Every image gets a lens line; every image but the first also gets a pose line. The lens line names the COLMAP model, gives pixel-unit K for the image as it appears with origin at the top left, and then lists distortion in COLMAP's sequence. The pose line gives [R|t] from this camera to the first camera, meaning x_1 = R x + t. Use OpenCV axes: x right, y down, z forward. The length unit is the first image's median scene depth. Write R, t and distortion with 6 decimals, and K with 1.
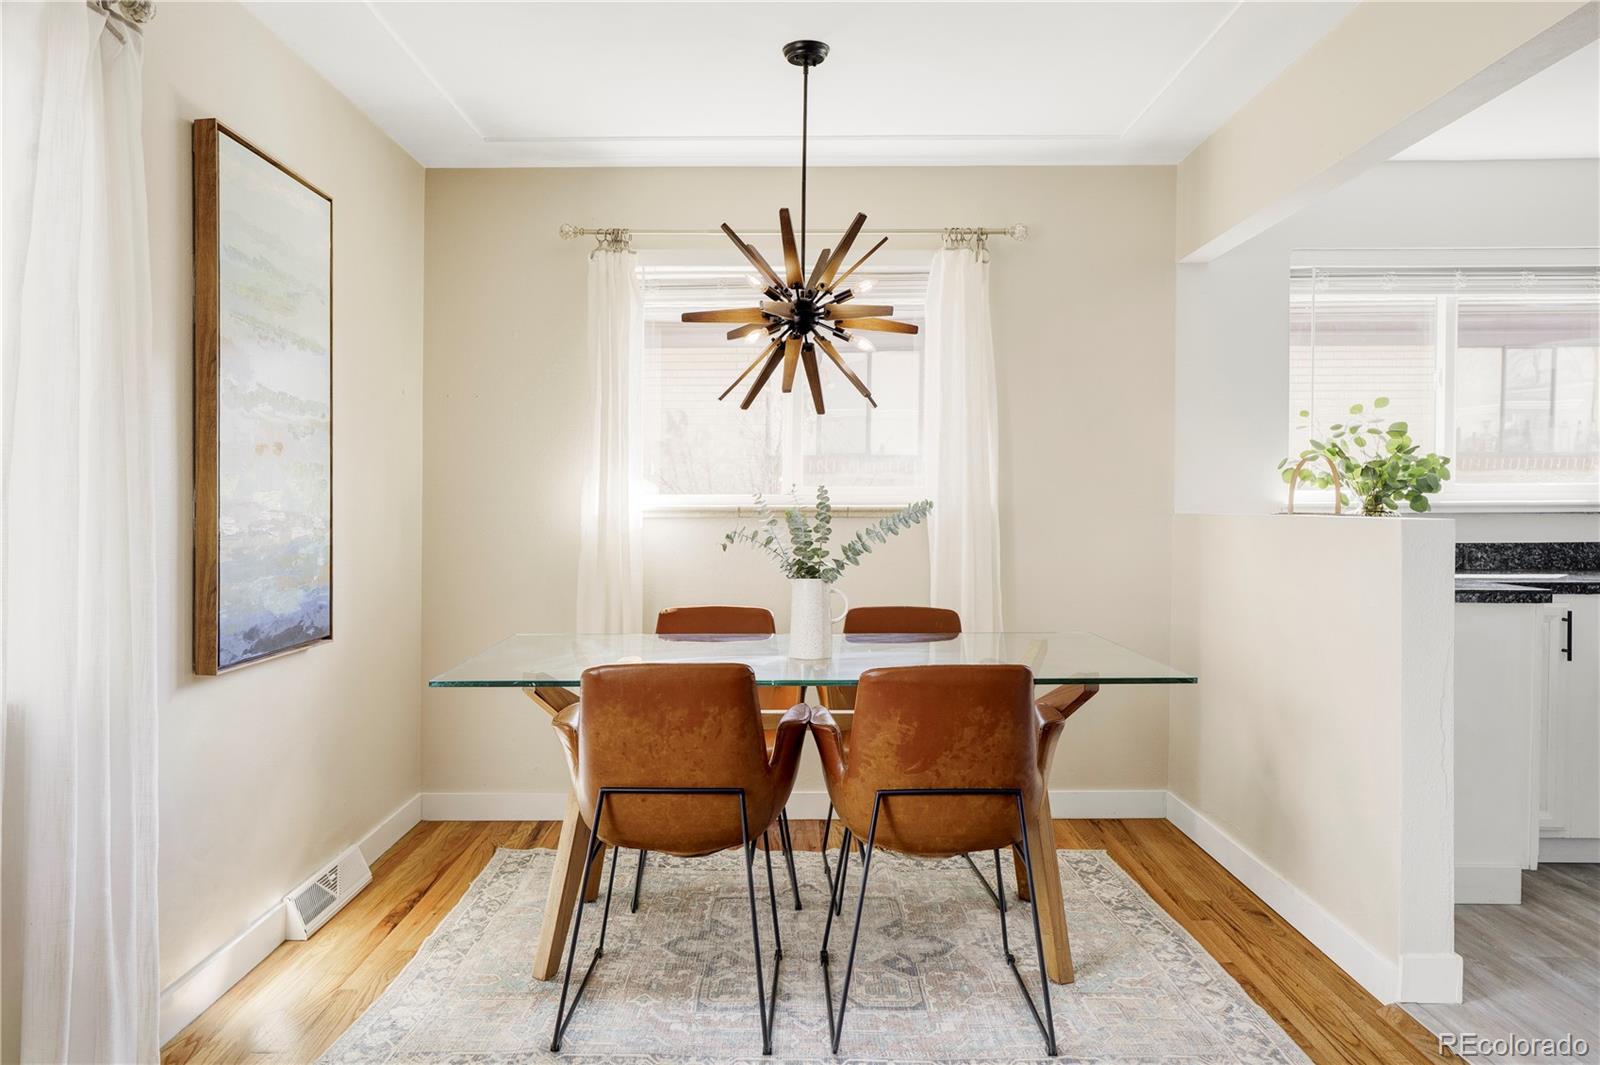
lens RADIAL K [[1058.7, 0, 800.0], [0, 1058.7, 532.5], [0, 0, 1]] dist [0.009887, 0.004546]
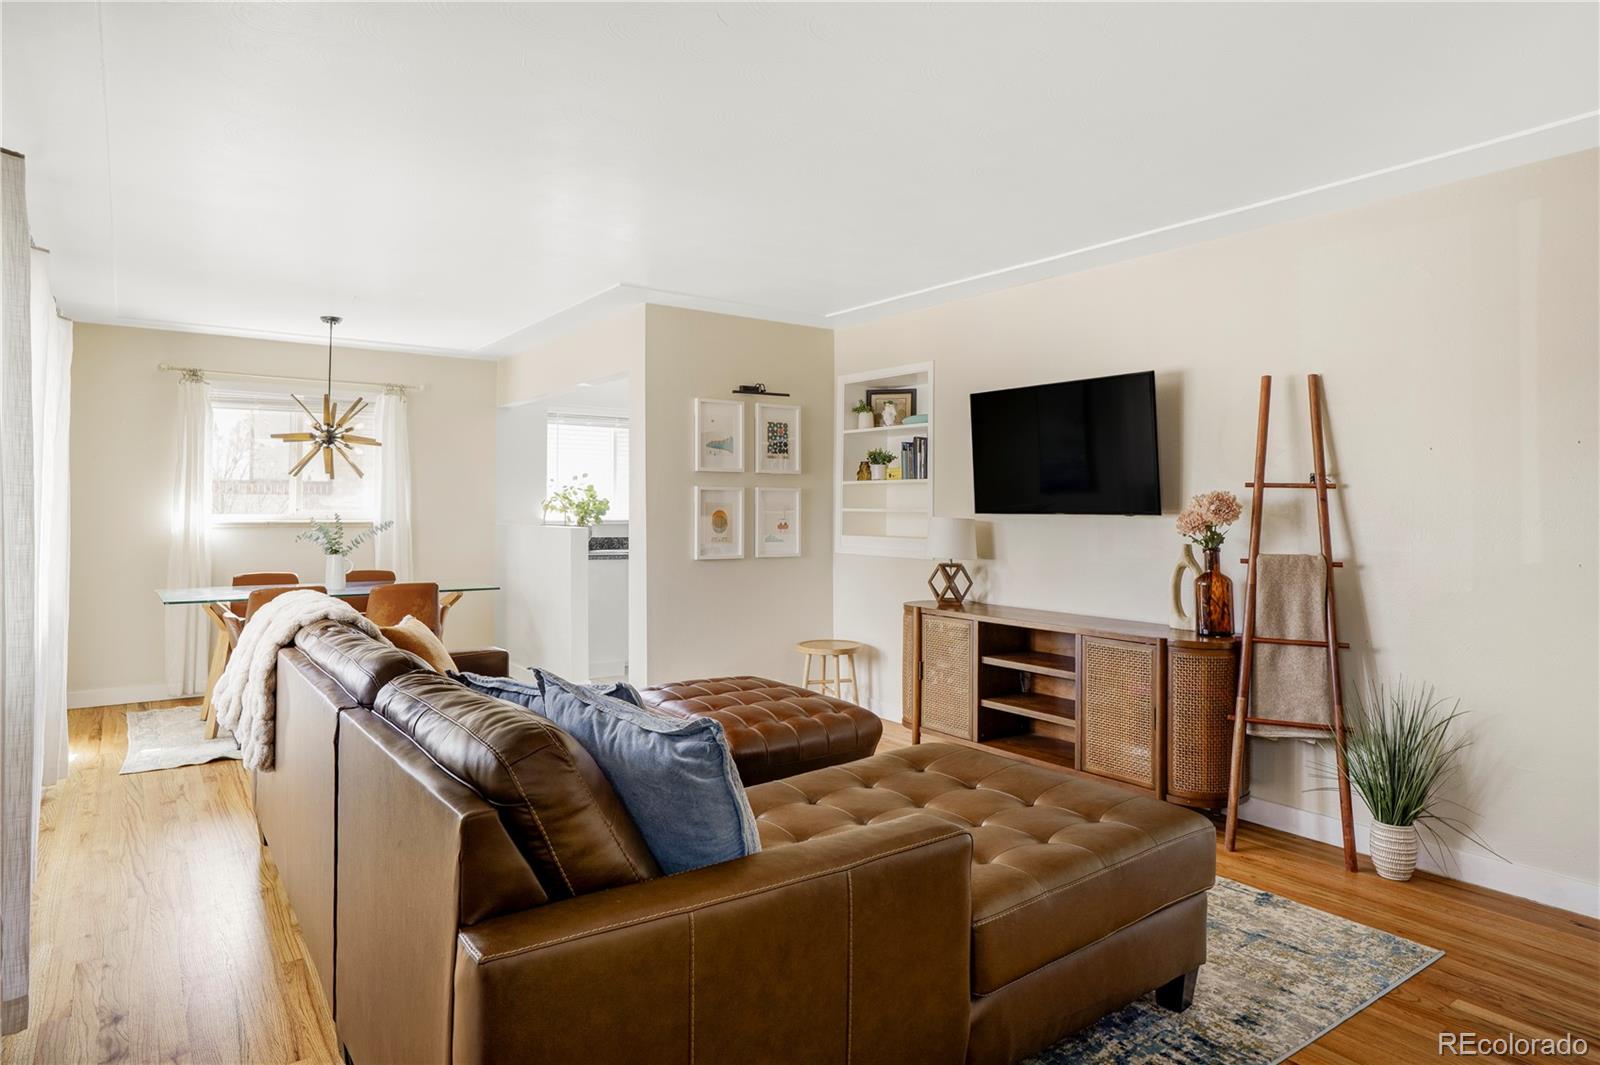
lens RADIAL K [[908.2, 0, 757.9], [0, 908.2, 486.8], [0, 0, 1]] dist [-0.001498, 0.000083]
pose [[0.819340, 0.022832, 0.572853, -0.358169], [0.007908, 0.998662, -0.051114, 0.004787], [-0.573253, 0.046410, 0.818063, -1.098577]]
